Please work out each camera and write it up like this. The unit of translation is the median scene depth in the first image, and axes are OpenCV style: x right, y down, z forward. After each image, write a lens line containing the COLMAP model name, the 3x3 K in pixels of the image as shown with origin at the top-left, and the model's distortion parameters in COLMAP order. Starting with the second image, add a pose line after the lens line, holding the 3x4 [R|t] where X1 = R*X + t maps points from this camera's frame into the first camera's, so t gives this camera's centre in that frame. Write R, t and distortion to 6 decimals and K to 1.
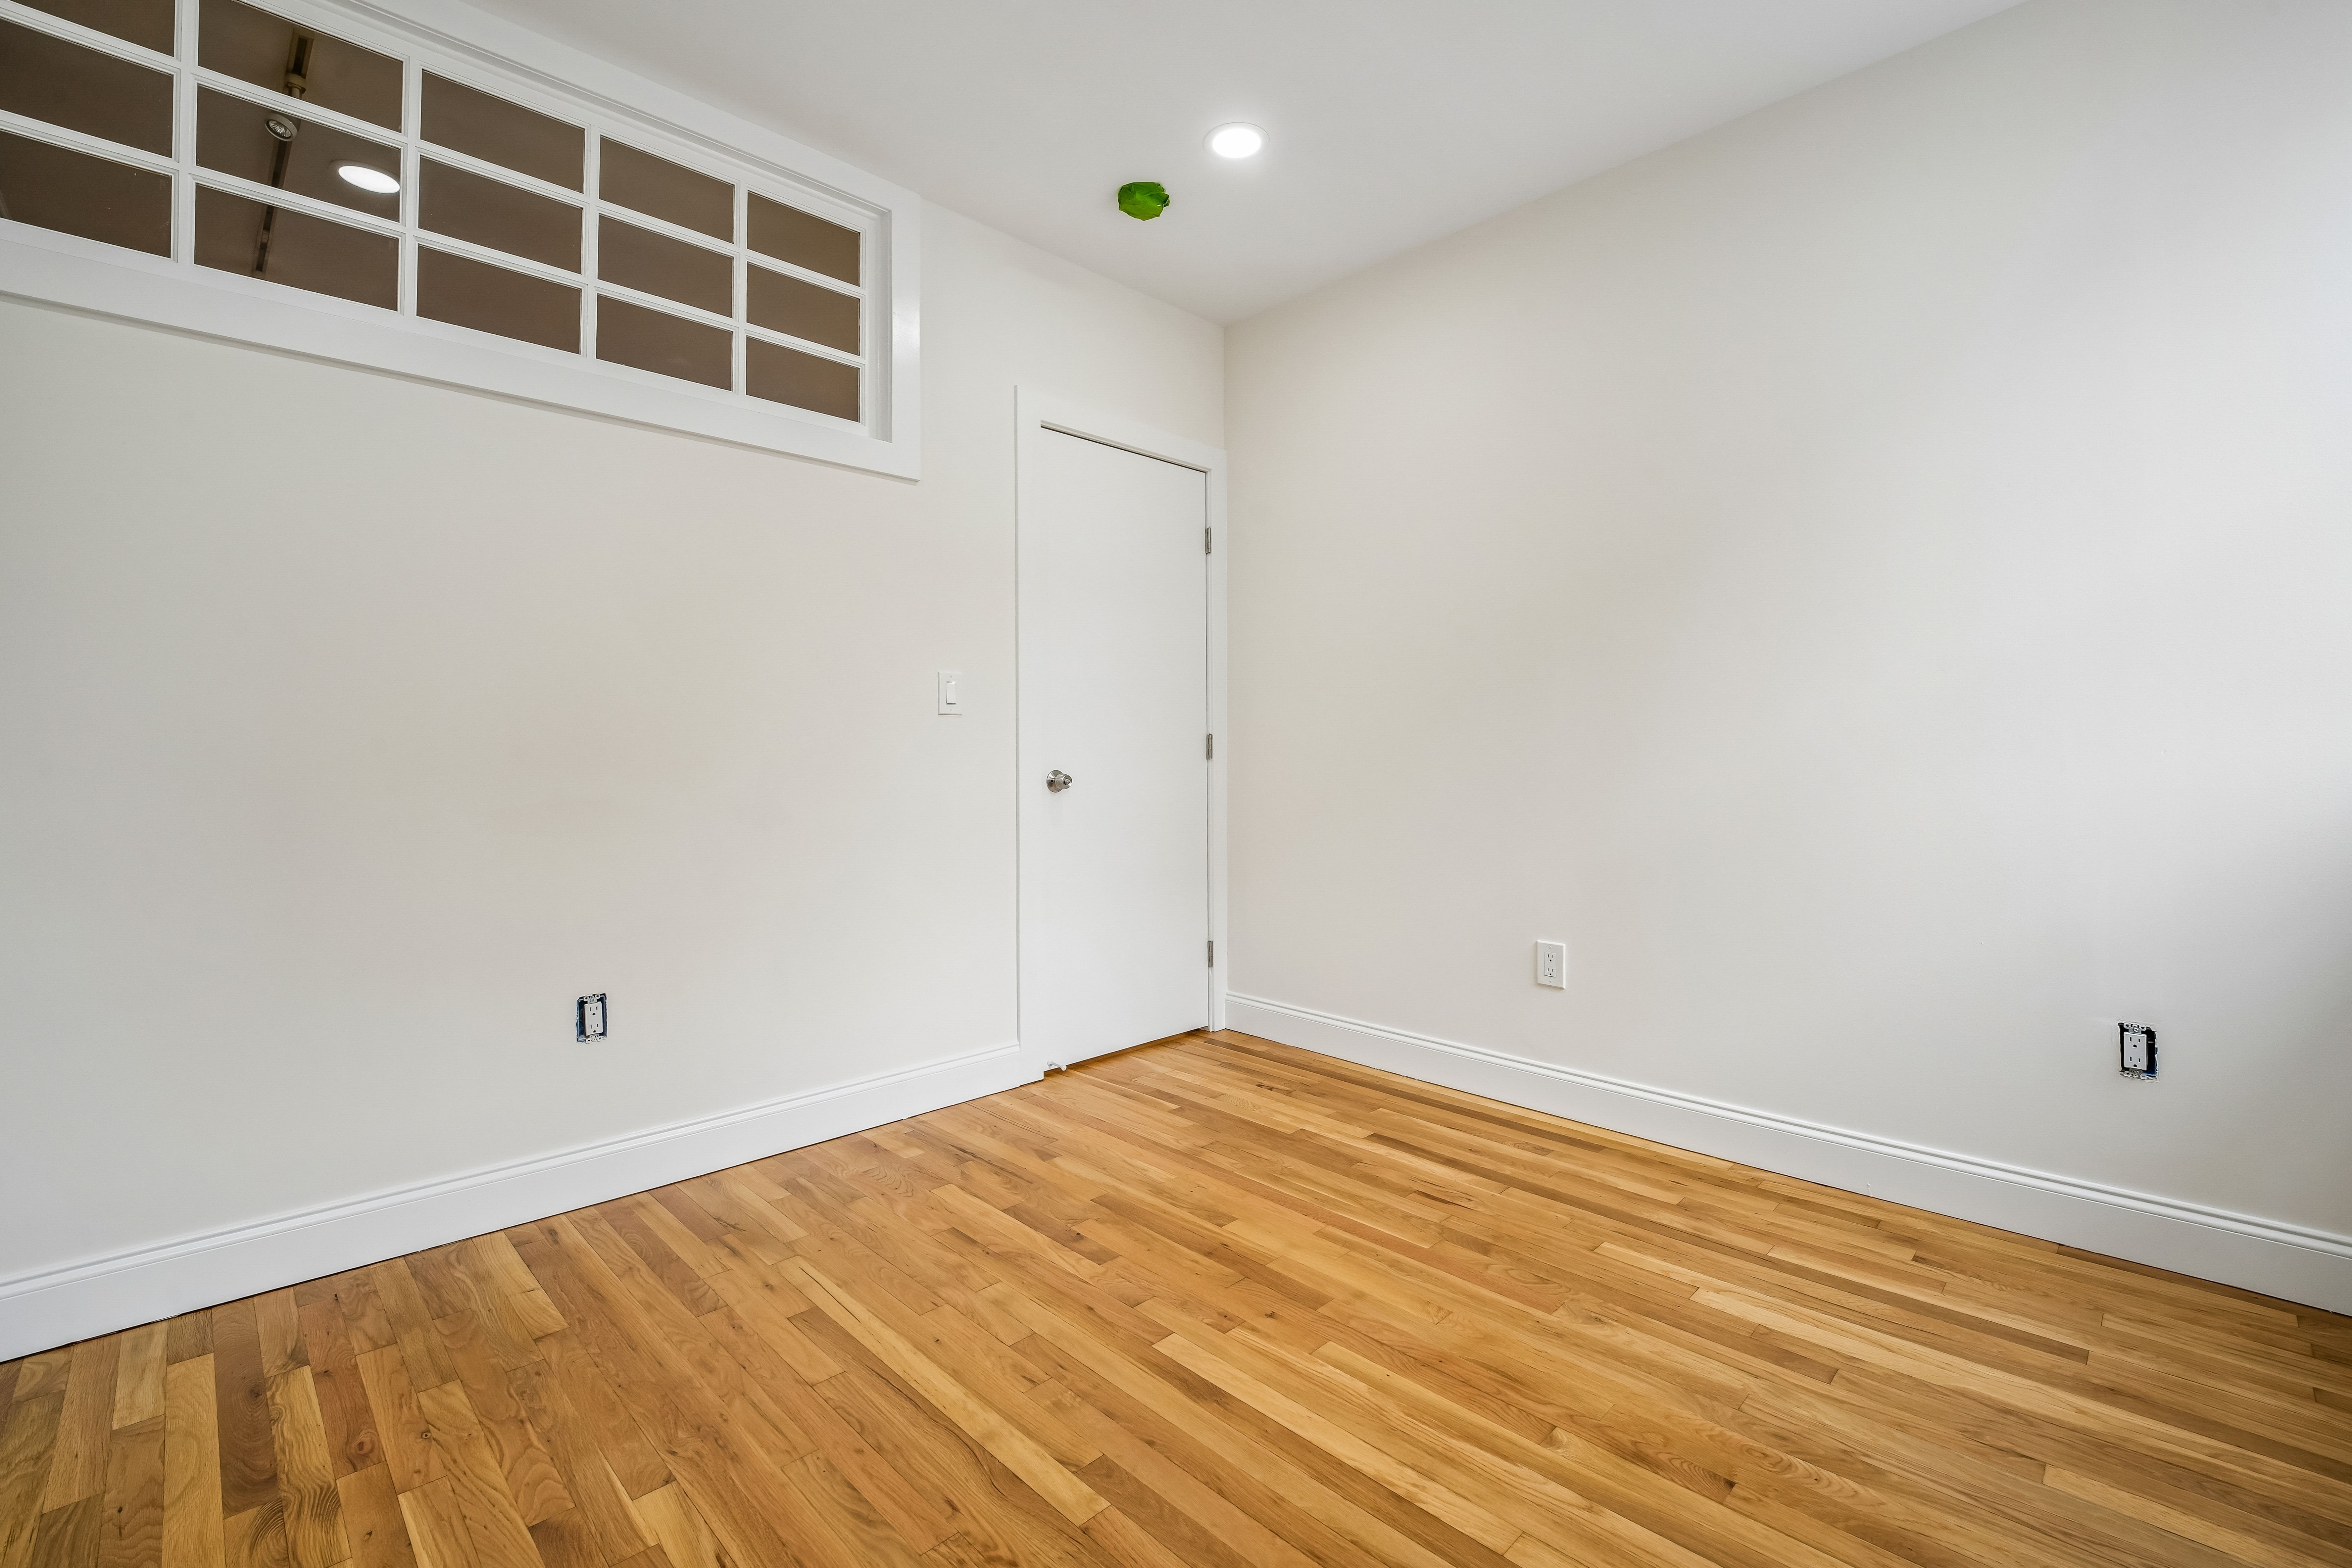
lens RADIAL K [[1020.3, 0, 1166.6], [0, 1020.3, 746.9], [0, 0, 1]] dist [0.001379, -0.009218]
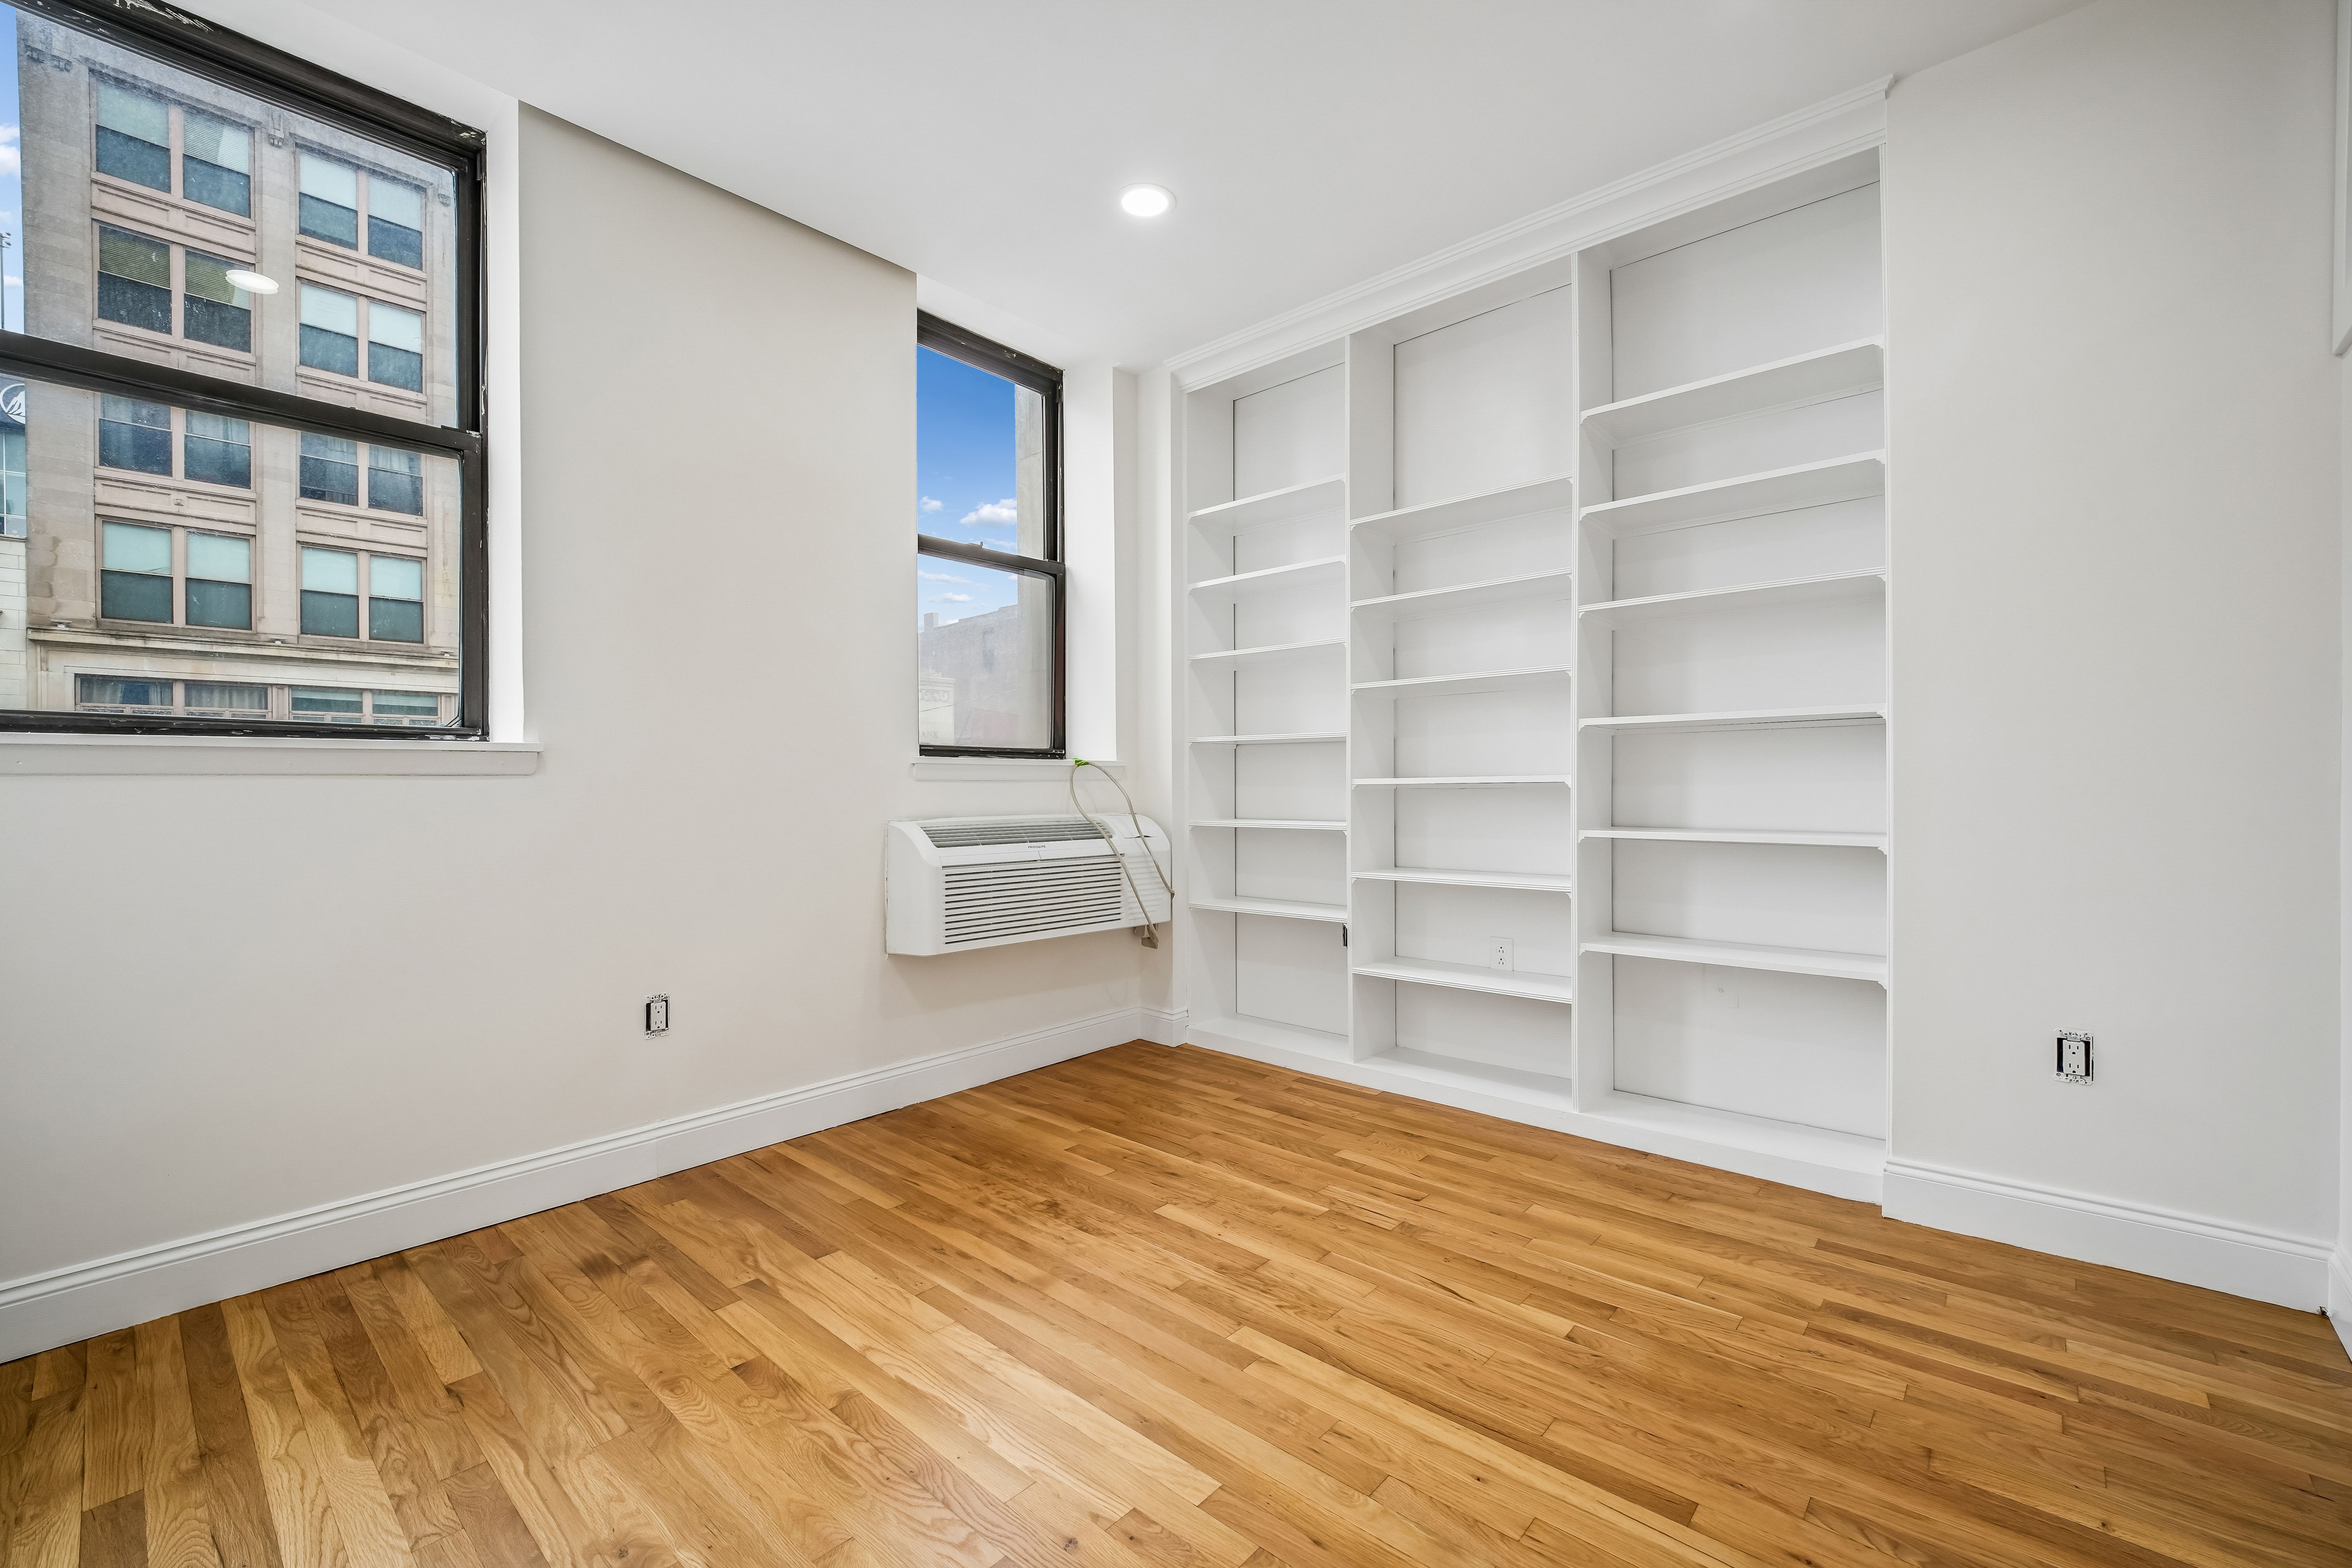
lens RADIAL K [[970.0, 0, 1192.3], [0, 970.0, 781.1], [0, 0, 1]] dist [0.004076, -0.010177]
pose [[-0.995723, 0.002650, -0.092349, 0.068654], [0.002733, 0.999996, -0.000774, 0.007025], [0.092347, -0.001023, -0.995726, 1.471862]]
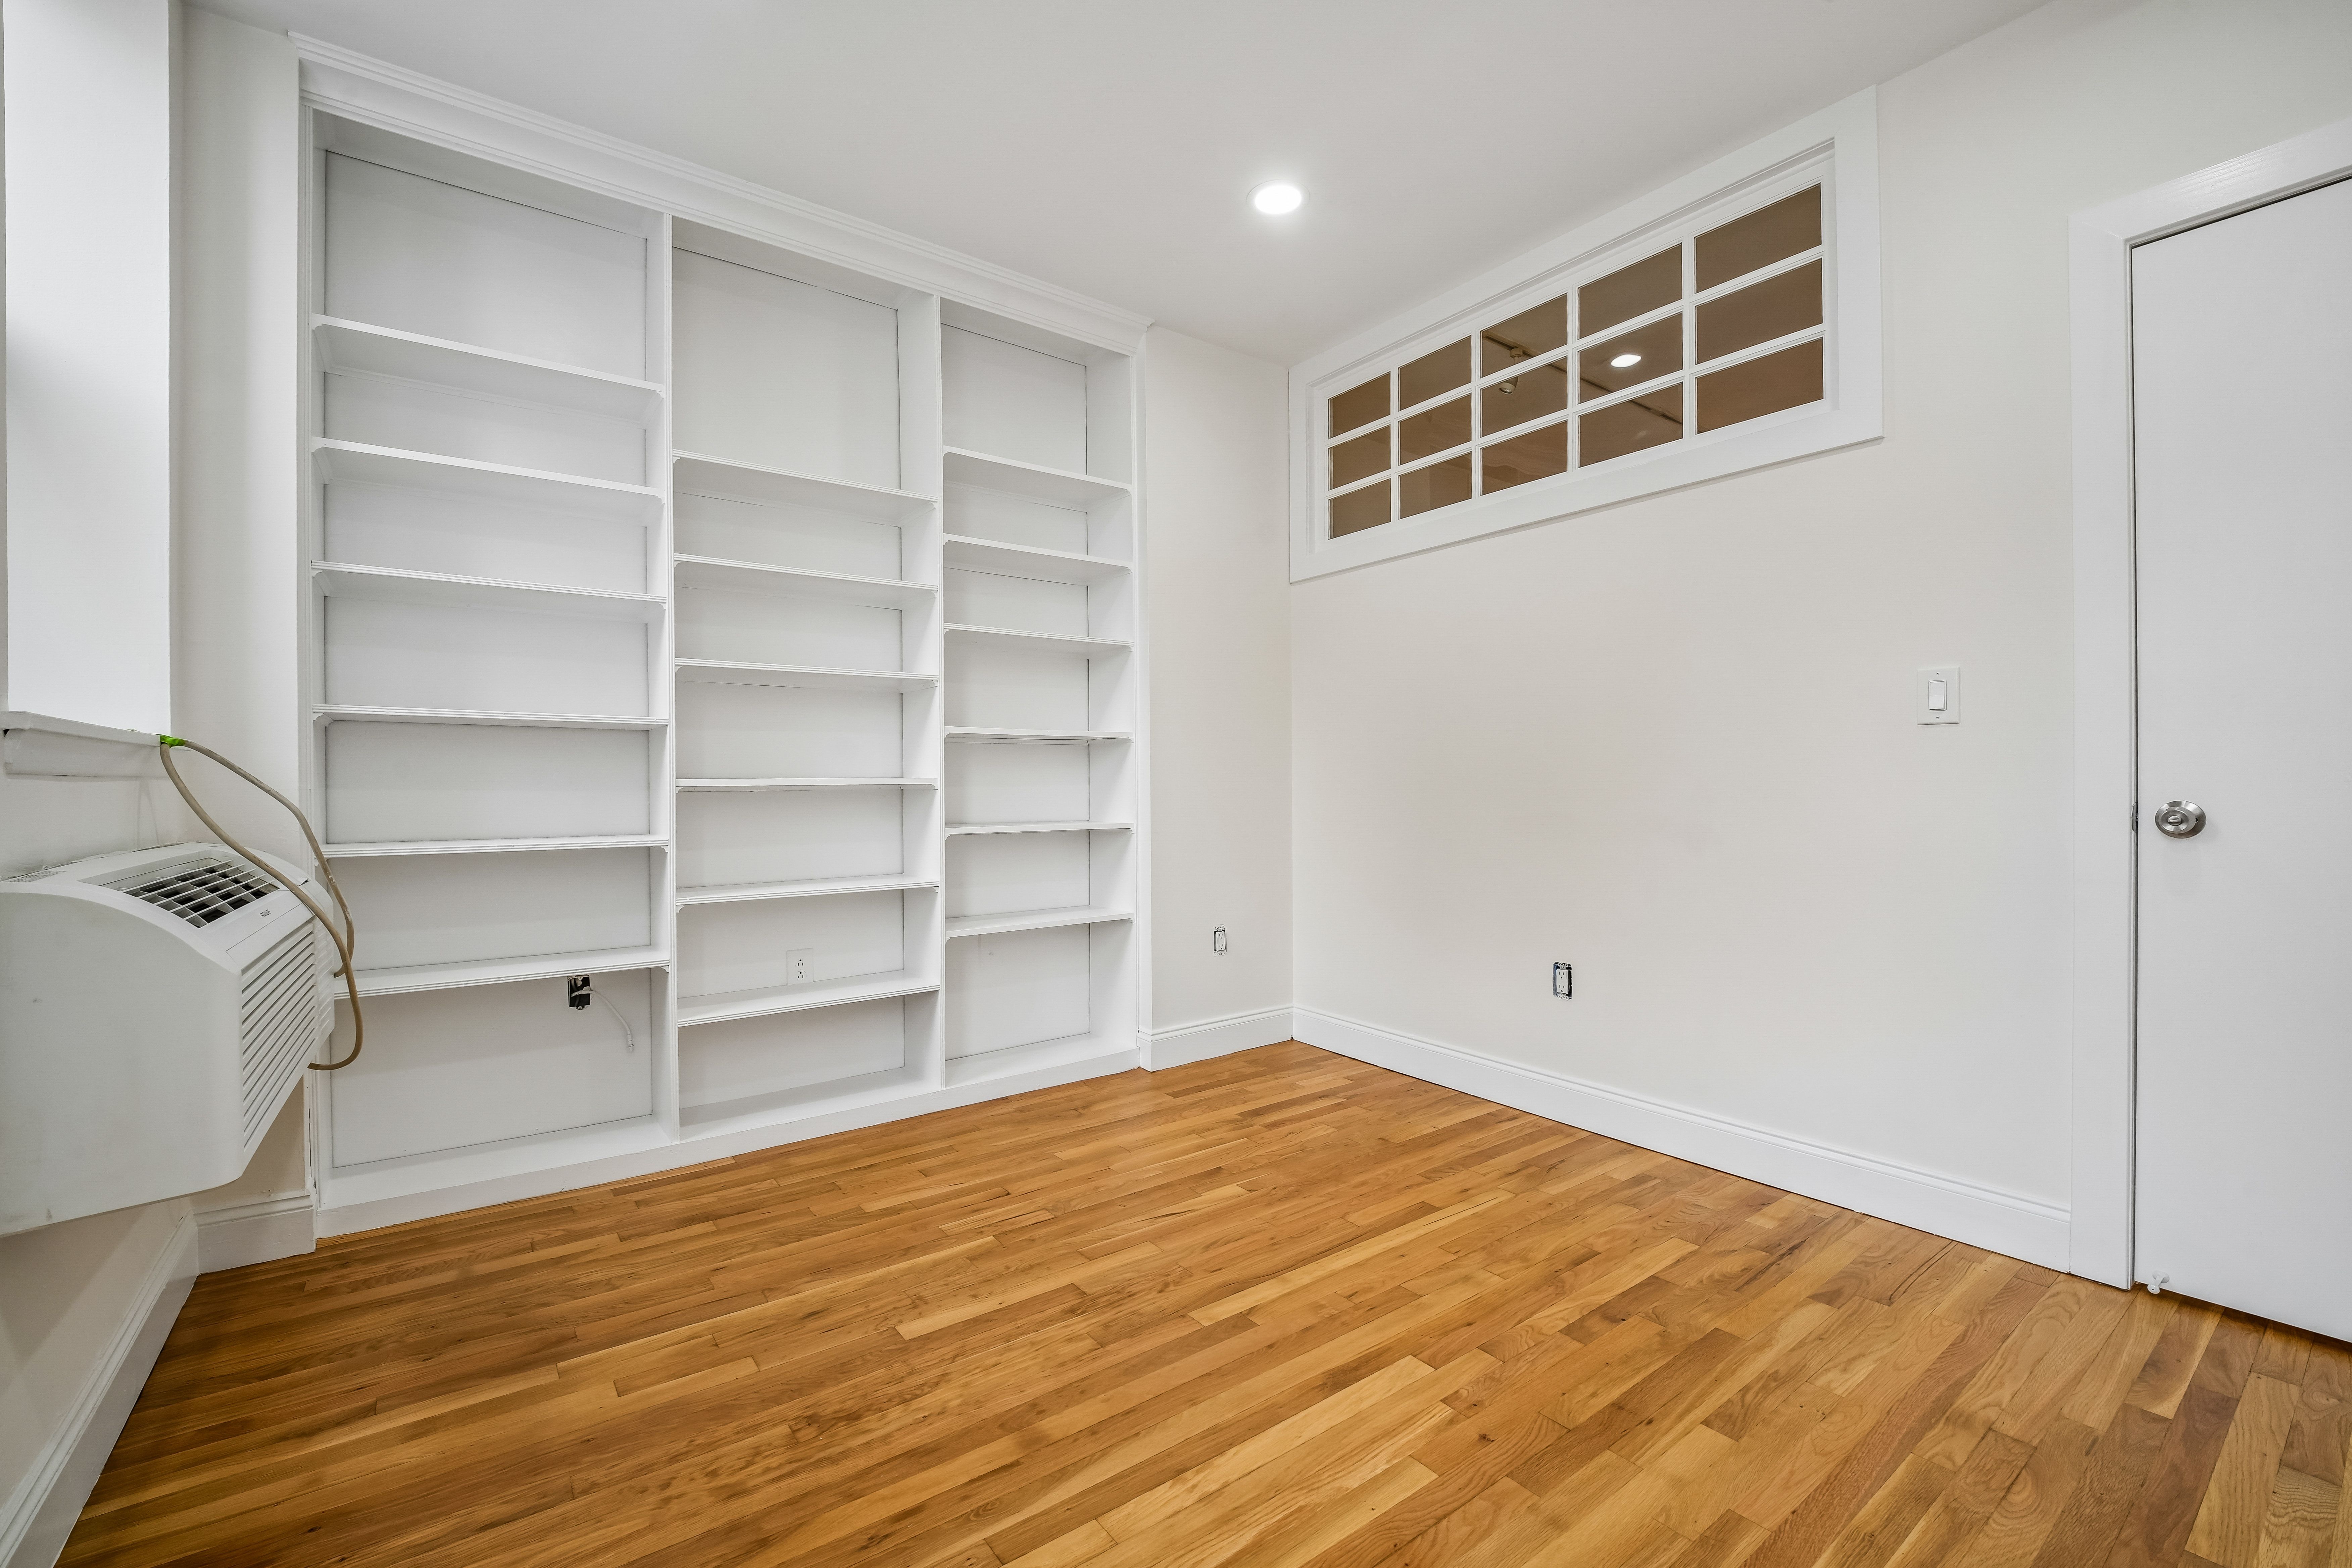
lens RADIAL K [[983.6, 0, 1179.1], [0, 983.6, 785.5], [0, 0, 1]] dist [-0.001919, -0.010306]
pose [[-0.129654, 0.007103, -0.991534, 0.810898], [0.008608, 0.999945, 0.006038, 0.006881], [0.991522, -0.007752, -0.129708, 0.740801]]
